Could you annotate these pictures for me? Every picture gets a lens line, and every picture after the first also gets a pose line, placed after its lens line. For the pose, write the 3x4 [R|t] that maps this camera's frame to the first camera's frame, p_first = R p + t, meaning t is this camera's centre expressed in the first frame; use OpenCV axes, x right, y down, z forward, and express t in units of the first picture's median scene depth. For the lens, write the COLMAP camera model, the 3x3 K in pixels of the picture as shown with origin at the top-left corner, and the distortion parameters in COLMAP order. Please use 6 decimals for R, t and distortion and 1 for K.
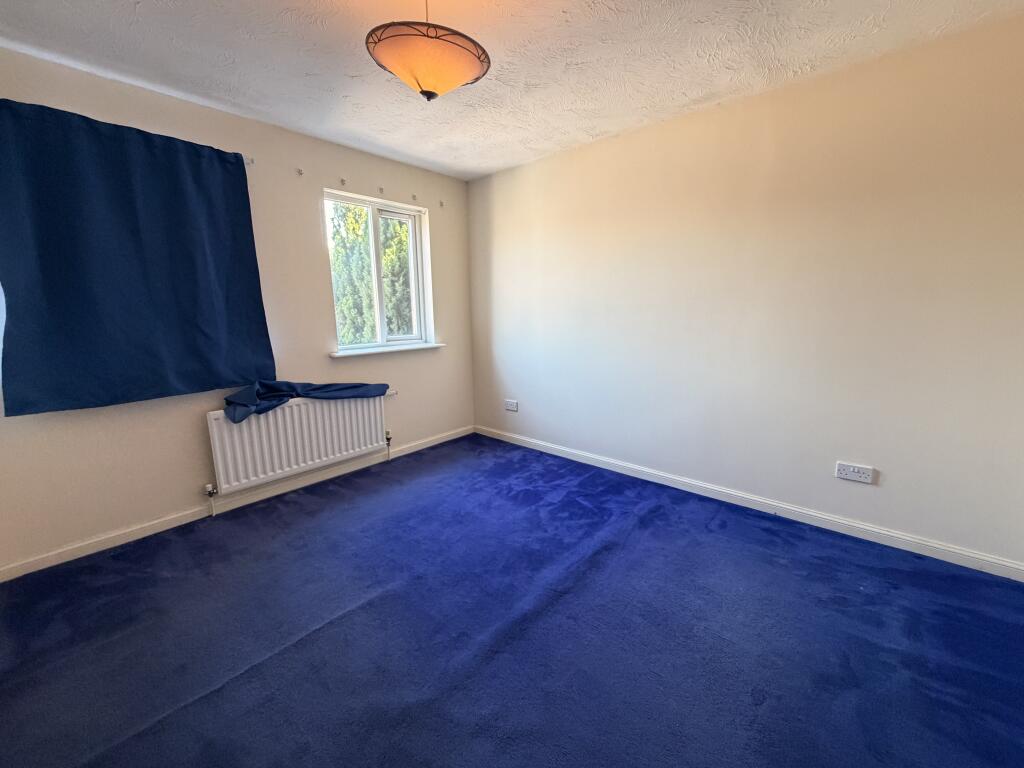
lens RADIAL K [[409.8, 0, 515.3], [0, 409.8, 389.2], [0, 0, 1]] dist [-0.001459, 0.000000]
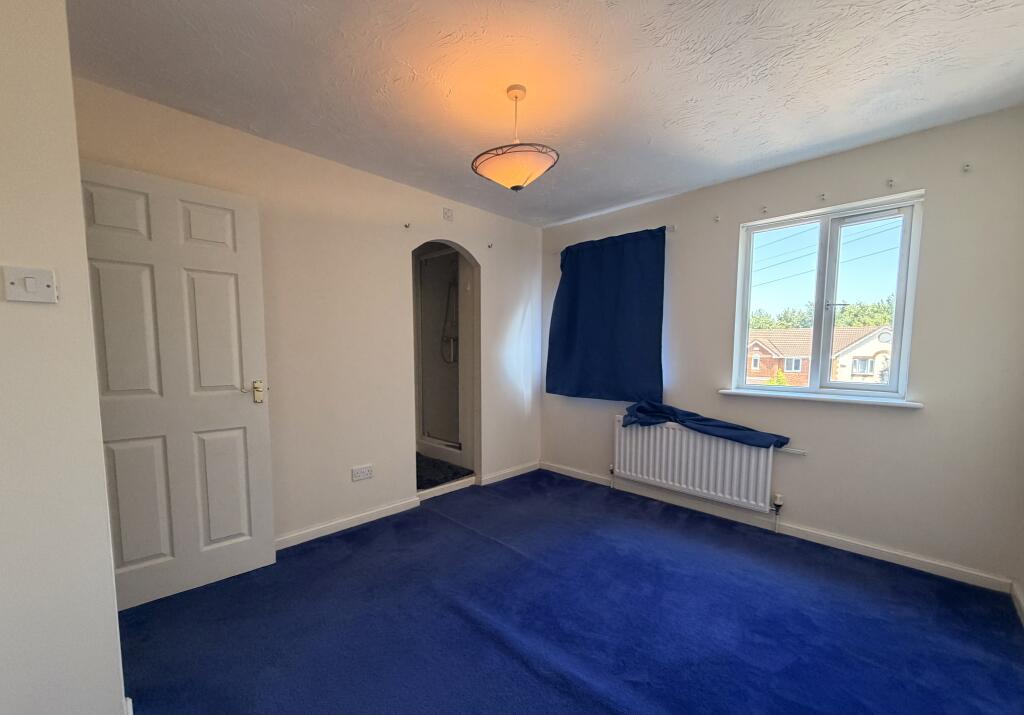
lens RADIAL K [[401.9, 0, 491.3], [0, 401.9, 382.8], [0, 0, 1]] dist [0.000961, -0.000137]
pose [[-0.071738, 0.099360, -0.992462, 0.579435], [-0.193642, 0.974707, 0.111579, -0.109039], [0.978446, 0.200186, -0.050683, 0.534163]]
